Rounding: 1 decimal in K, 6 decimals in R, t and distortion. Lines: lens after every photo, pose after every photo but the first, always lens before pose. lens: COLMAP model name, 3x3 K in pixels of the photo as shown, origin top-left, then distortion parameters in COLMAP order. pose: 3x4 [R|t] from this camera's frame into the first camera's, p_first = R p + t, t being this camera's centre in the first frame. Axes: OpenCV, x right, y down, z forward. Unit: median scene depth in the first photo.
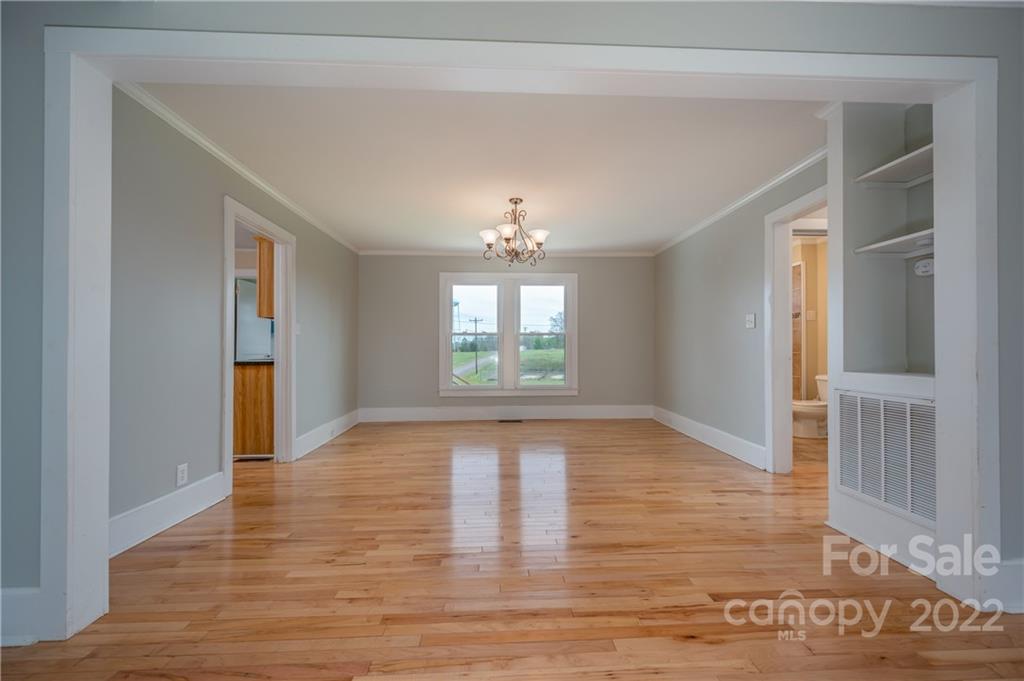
lens RADIAL K [[401.9, 0, 511.5], [0, 401.9, 345.7], [0, 0, 1]] dist [-0.001092, -0.000085]
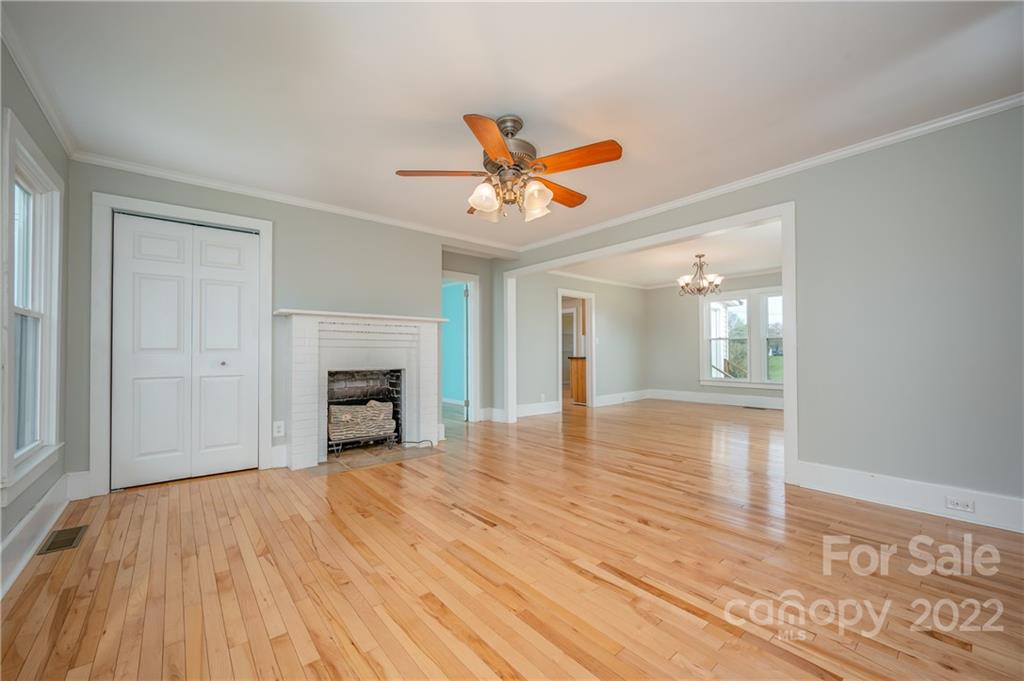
lens RADIAL K [[401.9, 0, 511.5], [0, 401.9, 345.7], [0, 0, 1]] dist [-0.001092, -0.000085]
pose [[0.609410, -0.014210, -0.792728, 0.781654], [0.010966, 0.999895, -0.009493, -0.003022], [0.792779, -0.002909, 0.609502, -0.527442]]
